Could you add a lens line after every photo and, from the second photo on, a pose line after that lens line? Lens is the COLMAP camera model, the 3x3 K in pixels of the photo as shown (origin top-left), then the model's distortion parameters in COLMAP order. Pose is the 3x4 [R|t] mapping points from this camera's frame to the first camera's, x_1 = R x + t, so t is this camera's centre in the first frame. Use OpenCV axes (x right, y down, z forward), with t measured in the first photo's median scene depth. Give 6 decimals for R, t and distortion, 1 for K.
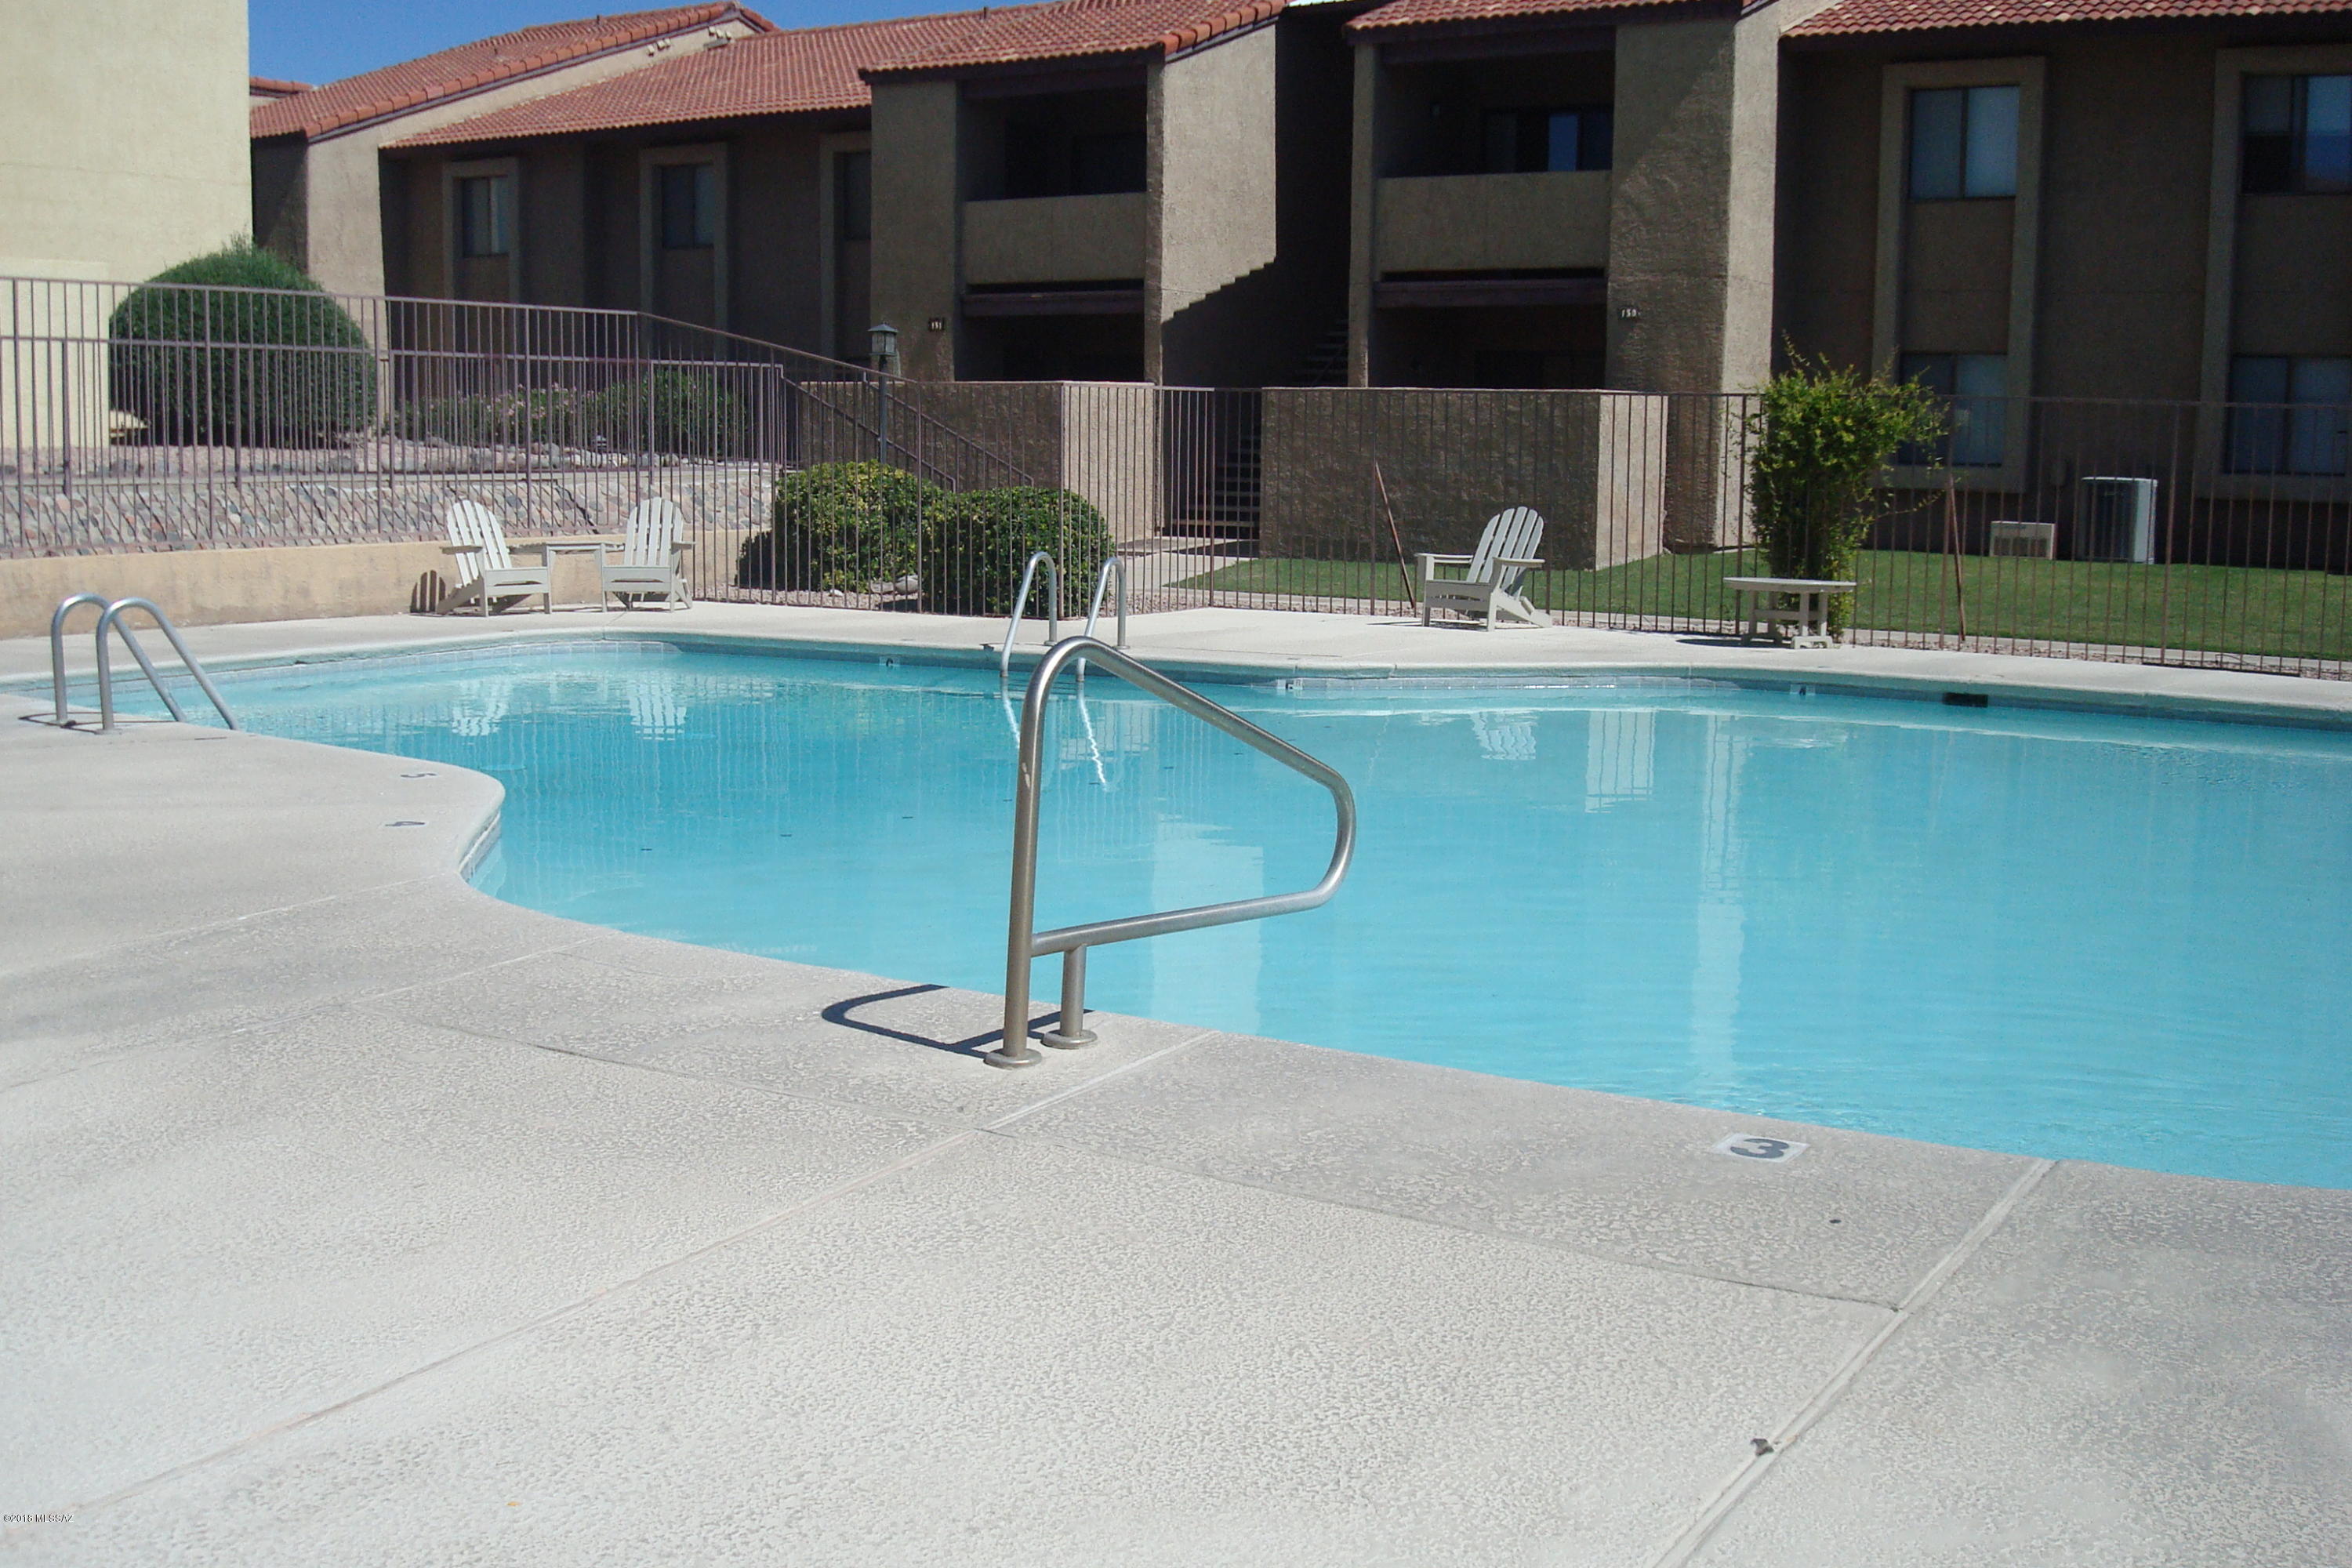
lens RADIAL K [[2441.7, 0, 1176.0], [0, 2441.7, 784.0], [0, 0, 1]] dist [-0.077596, -0.046050]
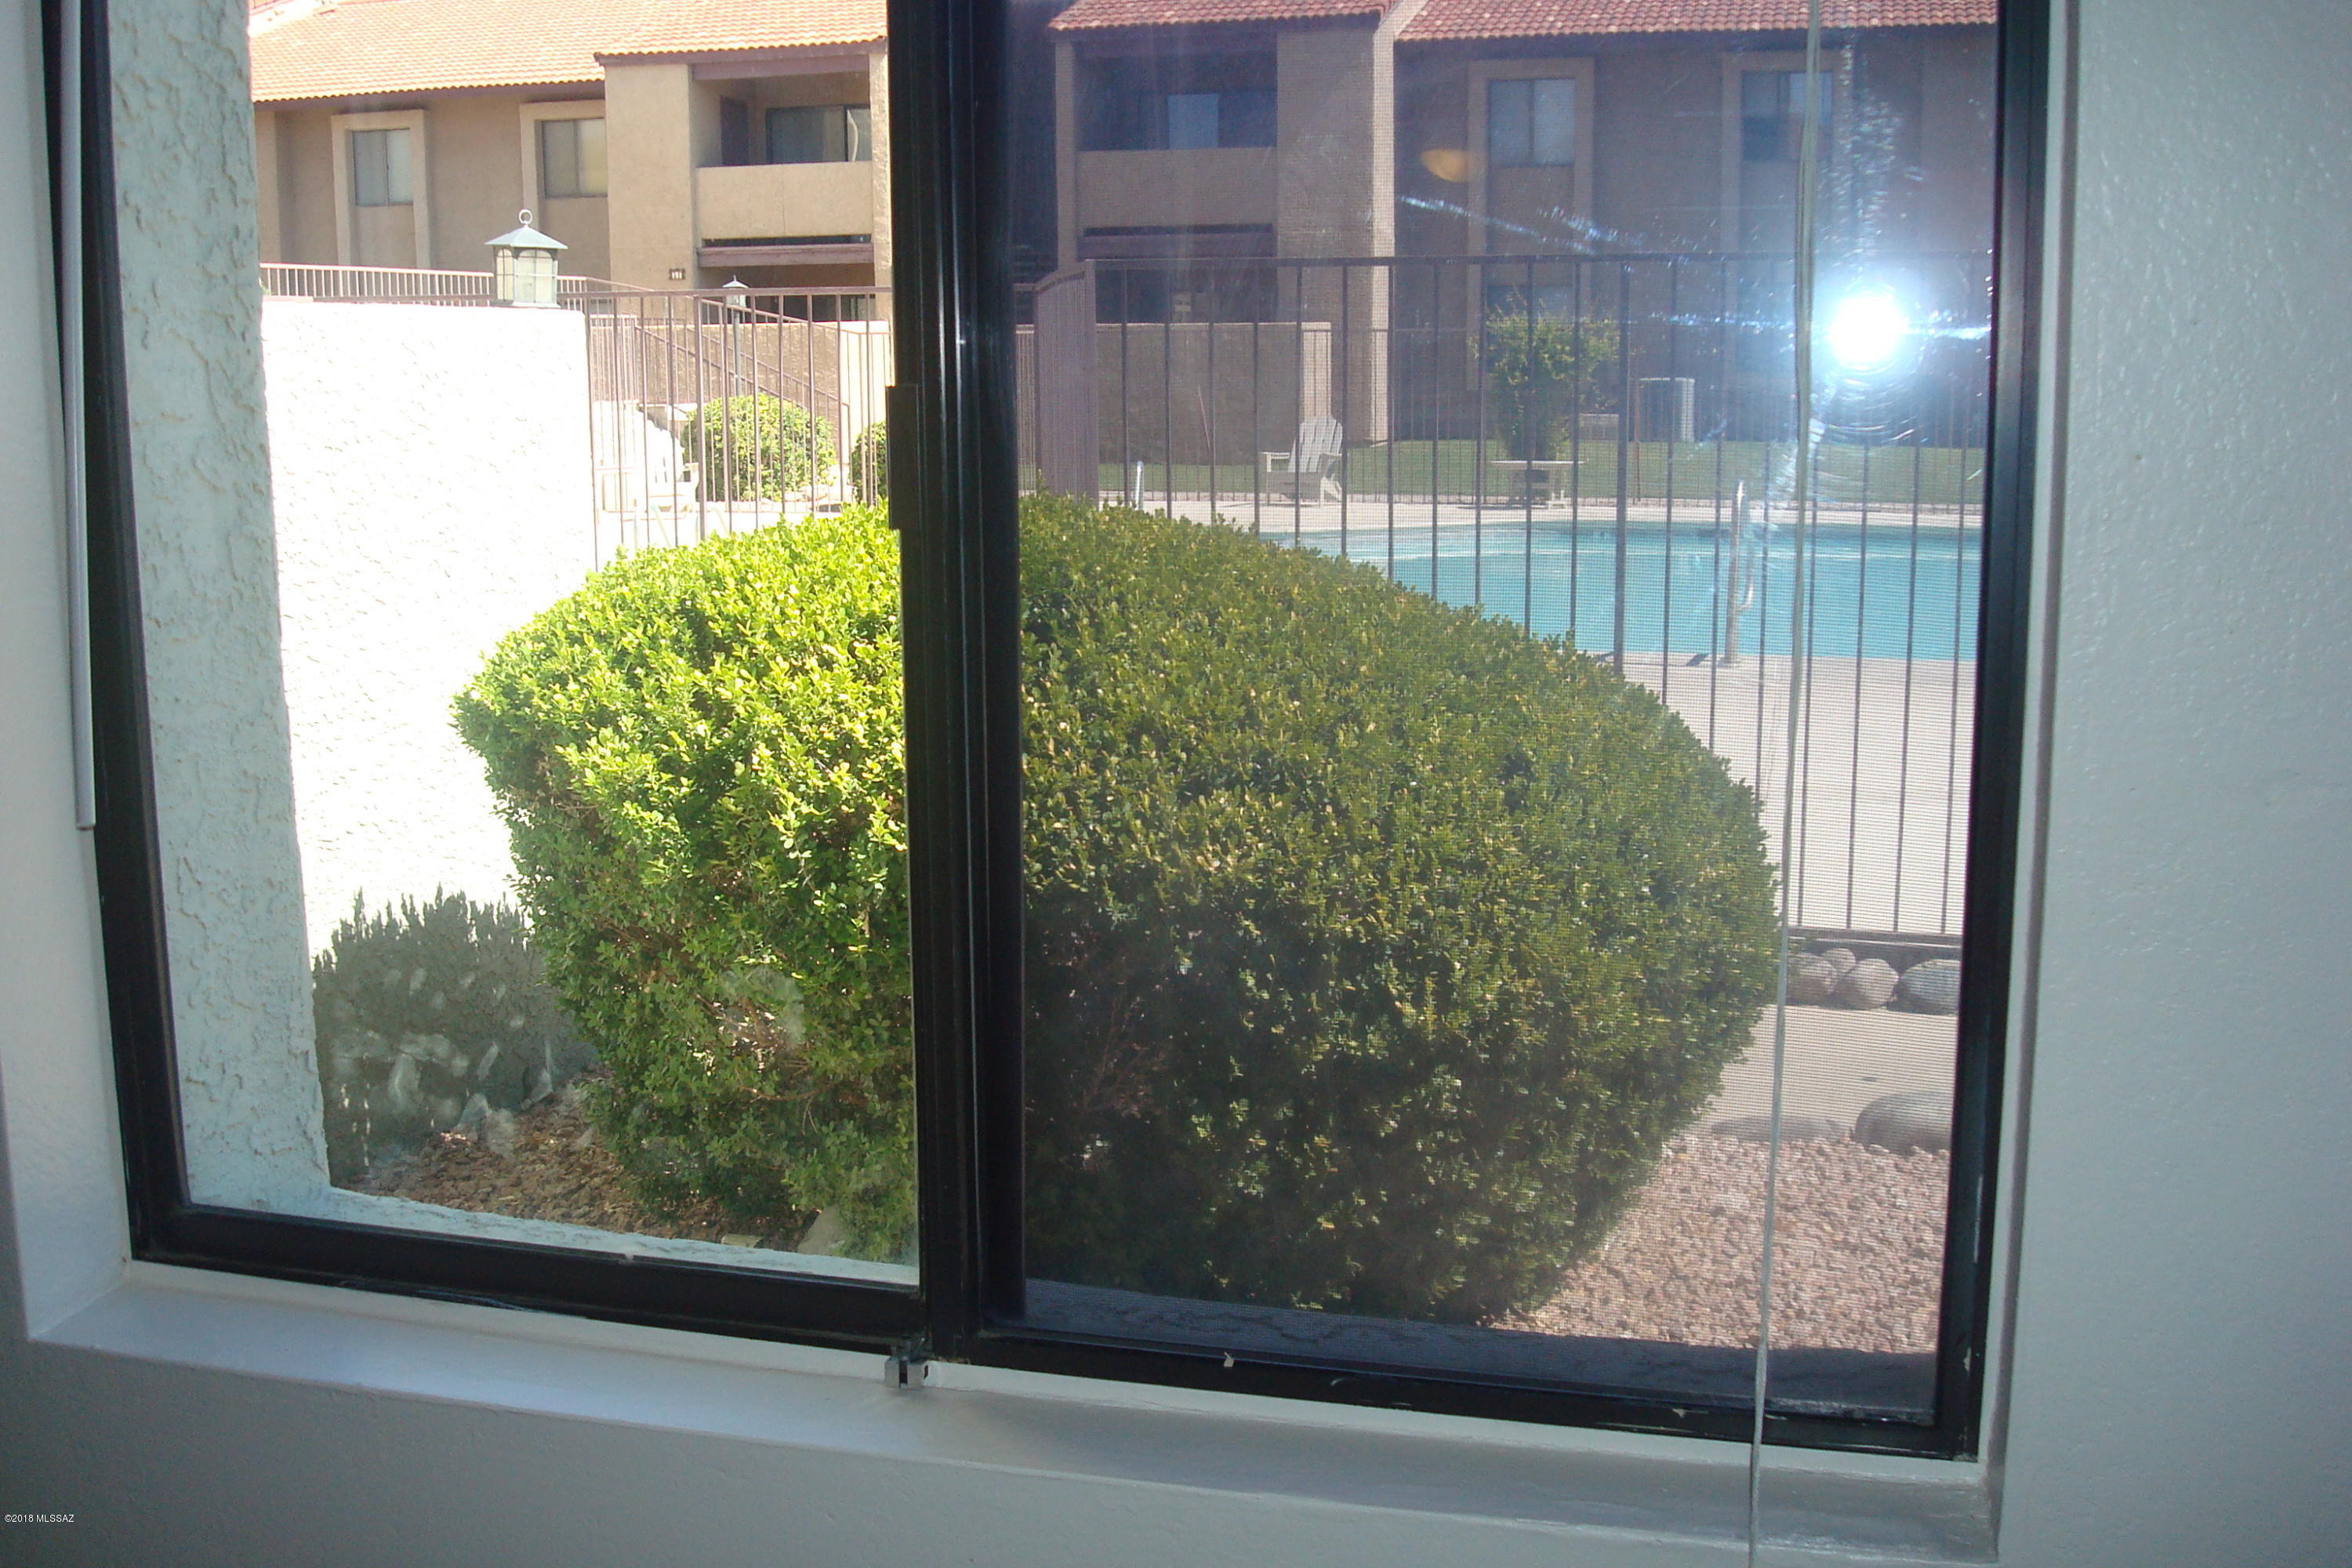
lens RADIAL K [[2441.7, 0, 1176.0], [0, 2441.7, 784.0], [0, 0, 1]] dist [-0.077596, -0.046050]
pose [[0.956998, -0.073309, 0.280678, -0.240295], [0.062935, 0.996966, 0.045809, 0.016766], [-0.283184, -0.026175, 0.958708, -0.203108]]
